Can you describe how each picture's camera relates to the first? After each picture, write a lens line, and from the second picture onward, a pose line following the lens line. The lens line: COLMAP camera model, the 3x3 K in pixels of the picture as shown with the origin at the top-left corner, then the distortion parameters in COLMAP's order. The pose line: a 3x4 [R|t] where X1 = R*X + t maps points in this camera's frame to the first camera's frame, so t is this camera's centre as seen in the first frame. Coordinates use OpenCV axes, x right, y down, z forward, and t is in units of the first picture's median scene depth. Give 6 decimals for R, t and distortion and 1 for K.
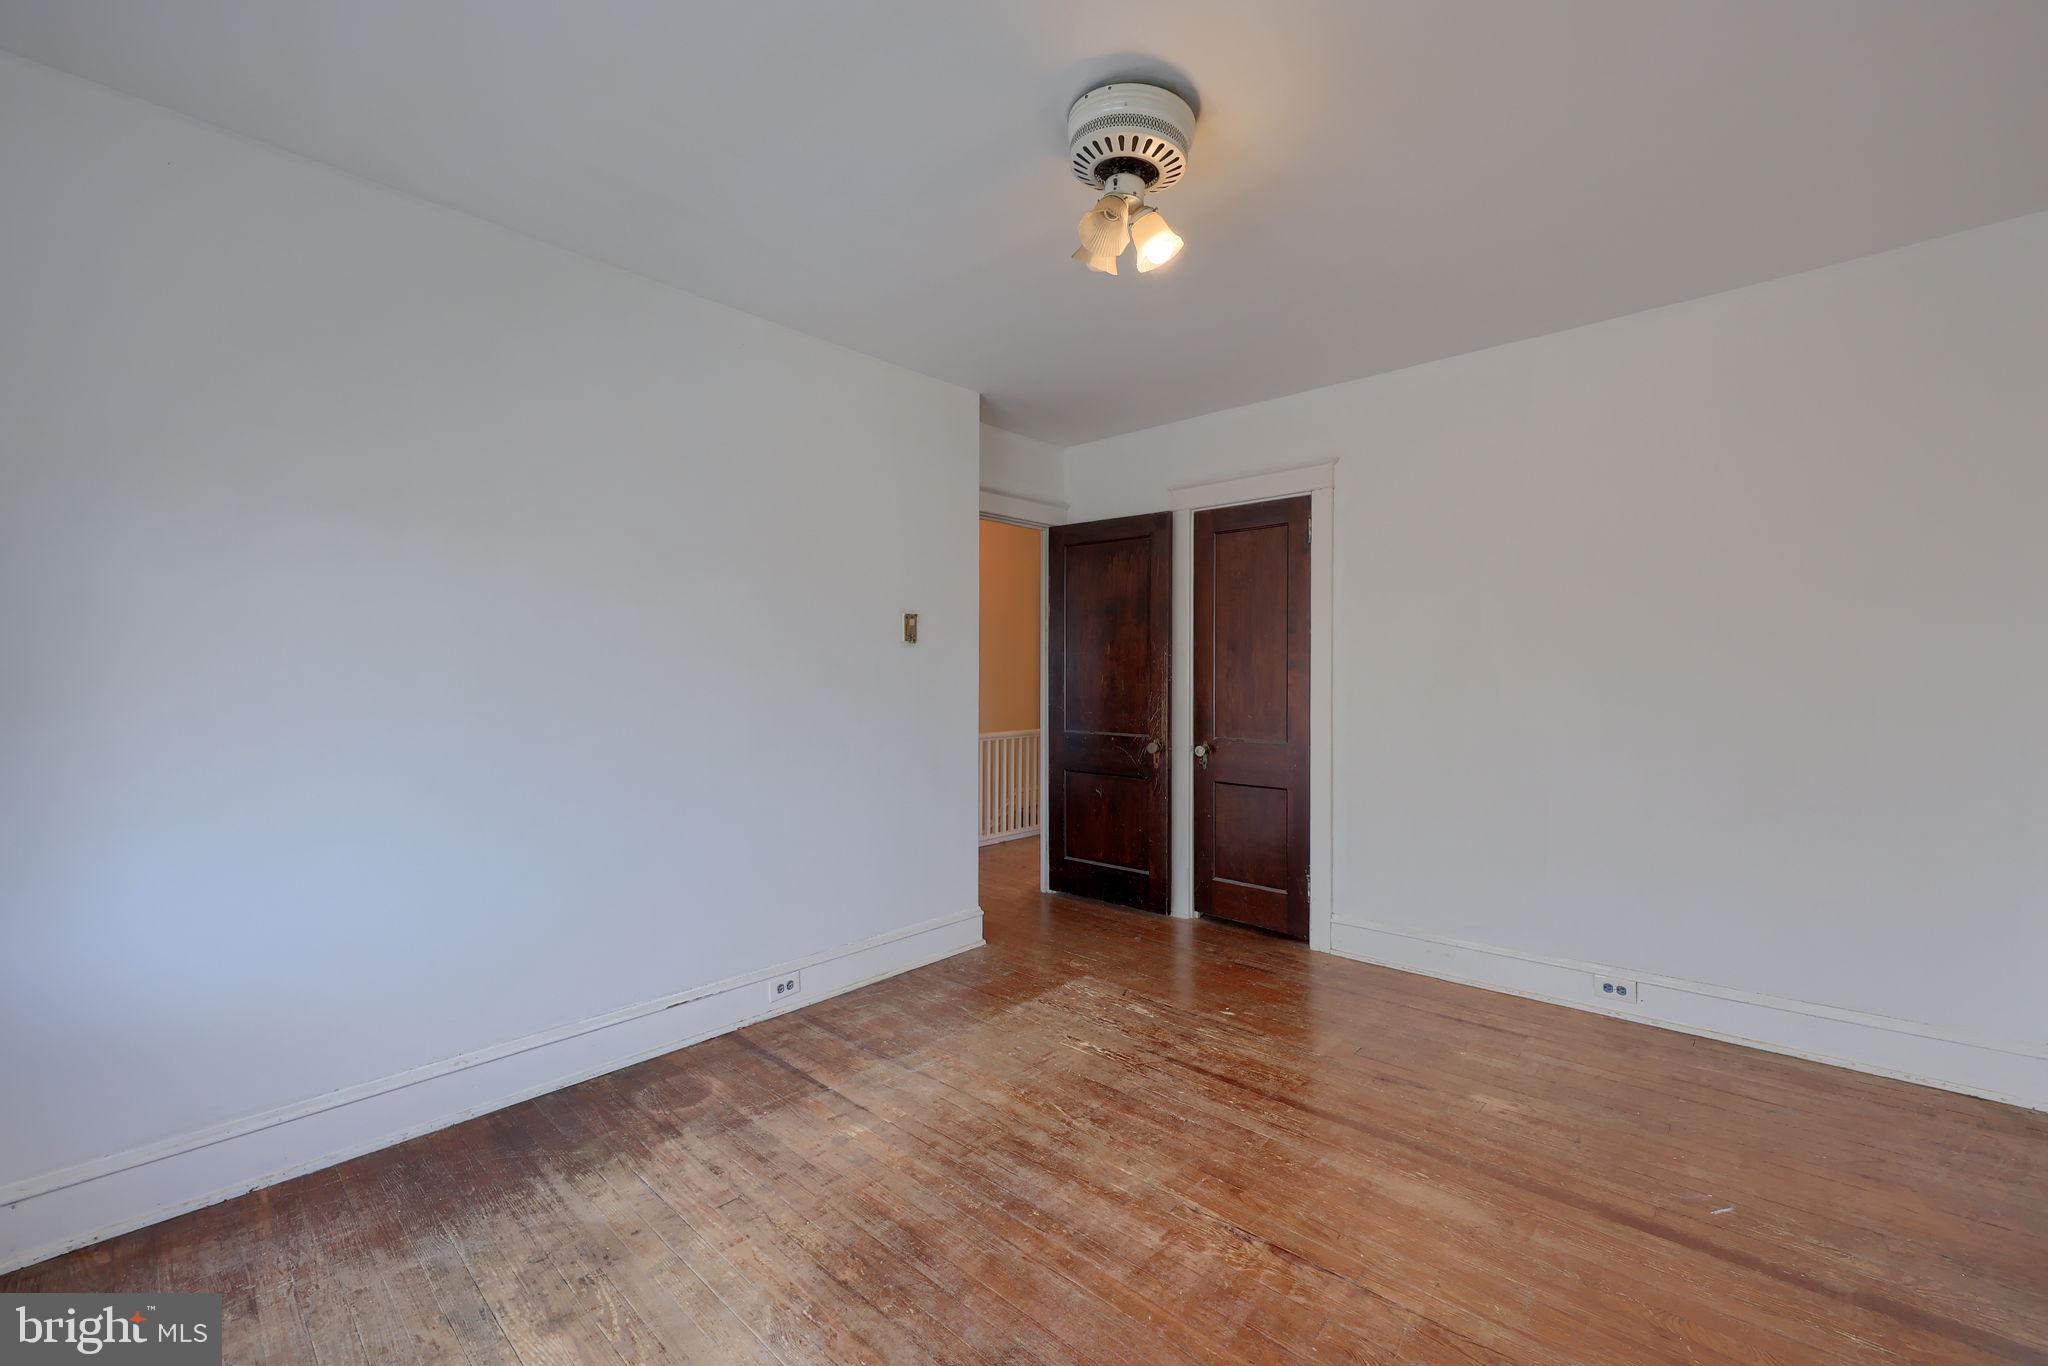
lens RADIAL K [[827.1, 0, 1013.3], [0, 827.1, 651.6], [0, 0, 1]] dist [-0.001981, -0.000244]
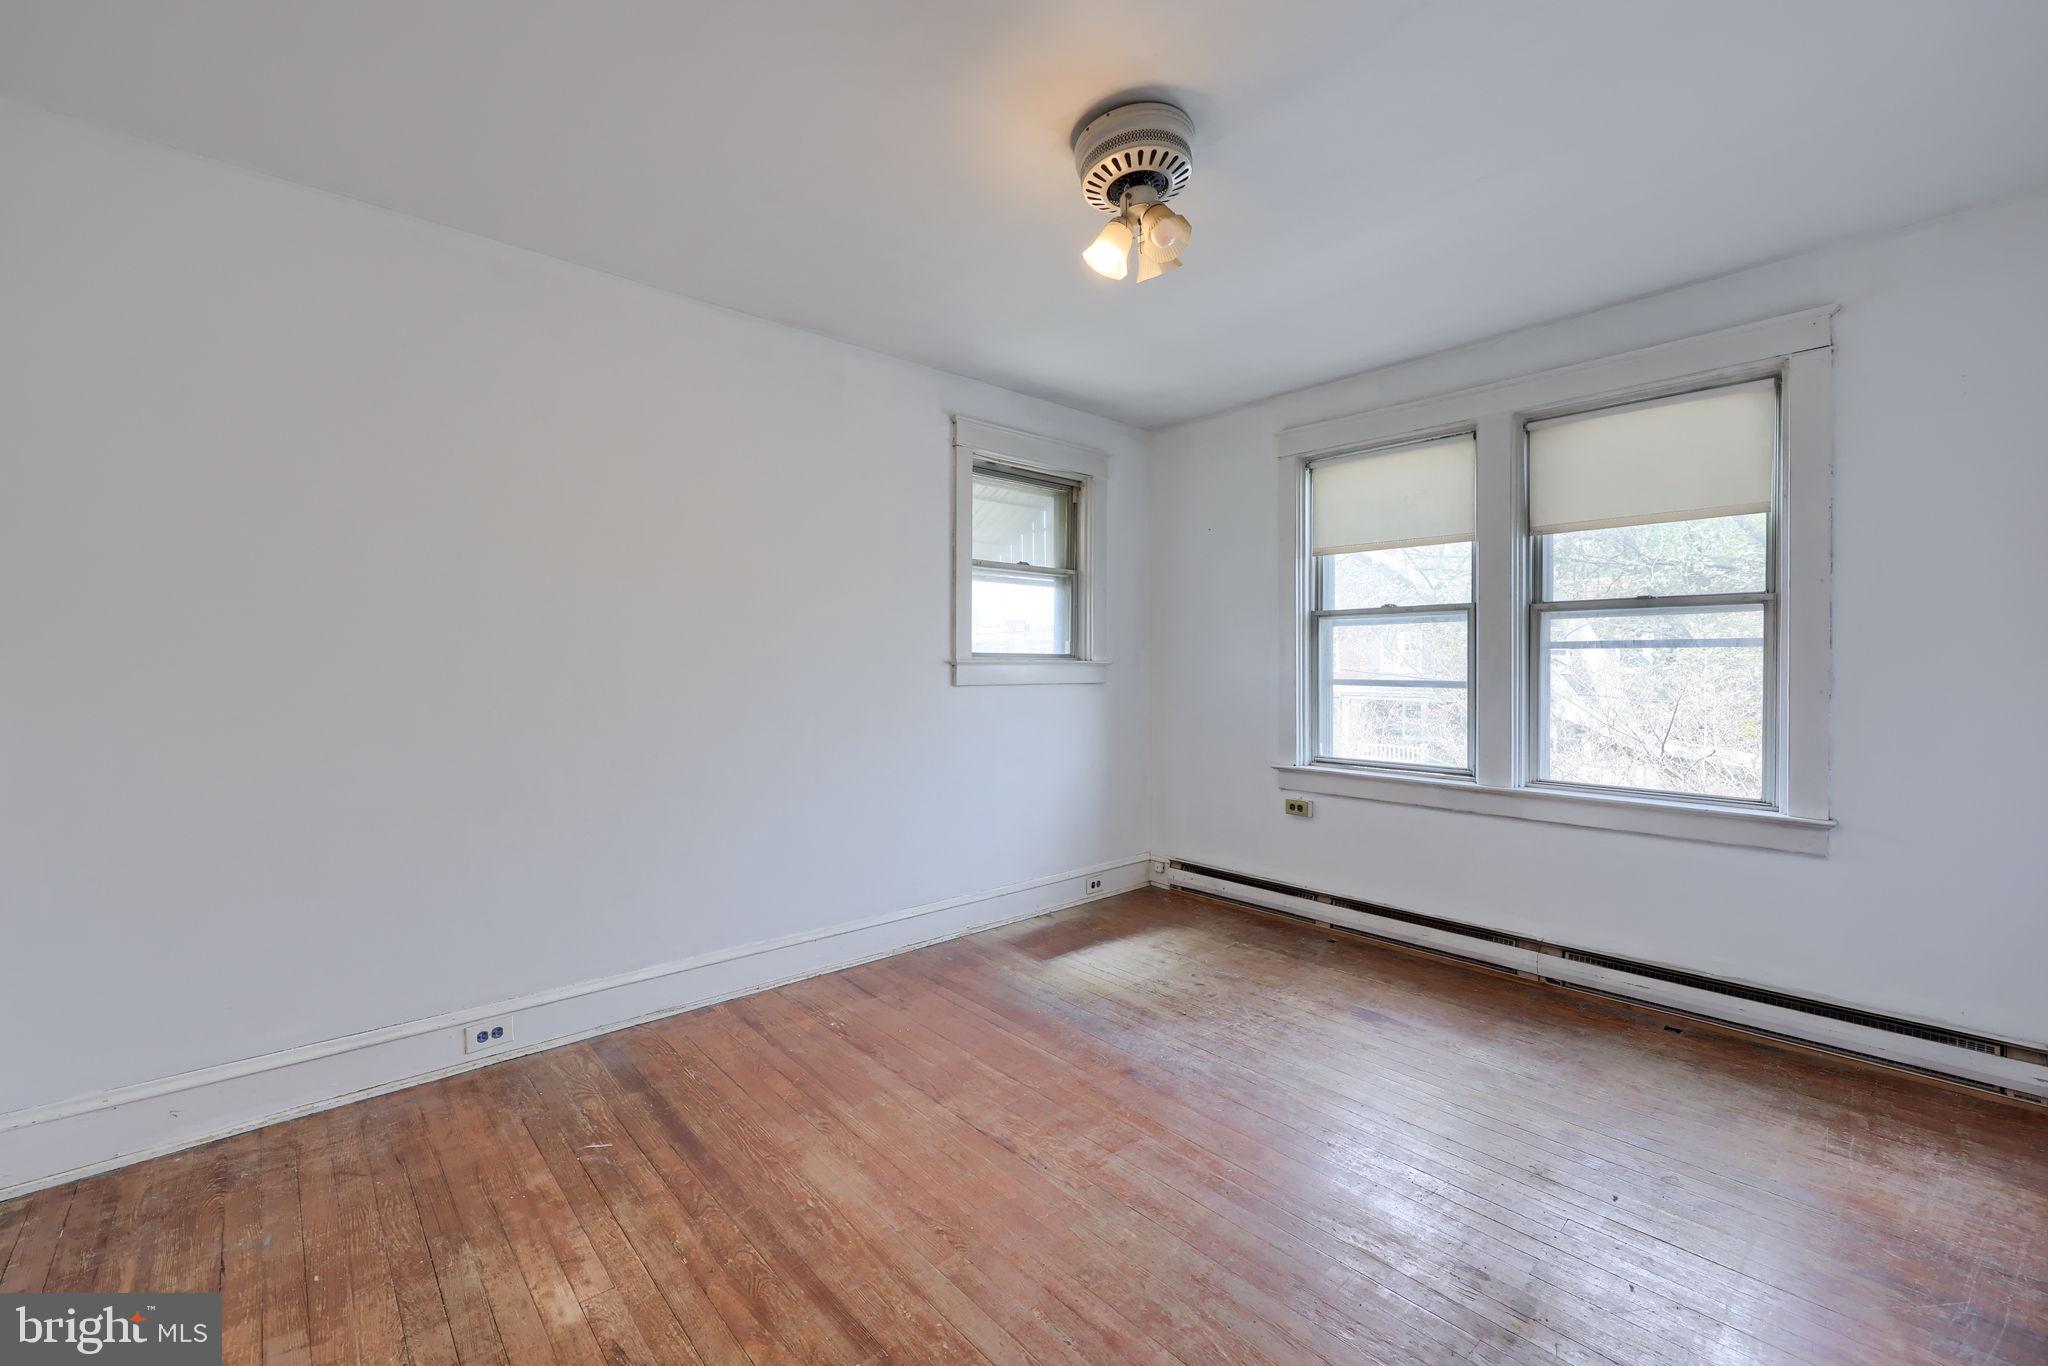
lens RADIAL K [[827.1, 0, 1013.3], [0, 827.1, 651.6], [0, 0, 1]] dist [-0.001981, -0.000244]
pose [[-0.995839, 0.005845, 0.090940, 0.184881], [0.002580, 0.999349, -0.035975, 0.047822], [-0.091091, -0.035590, -0.995206, 2.000600]]
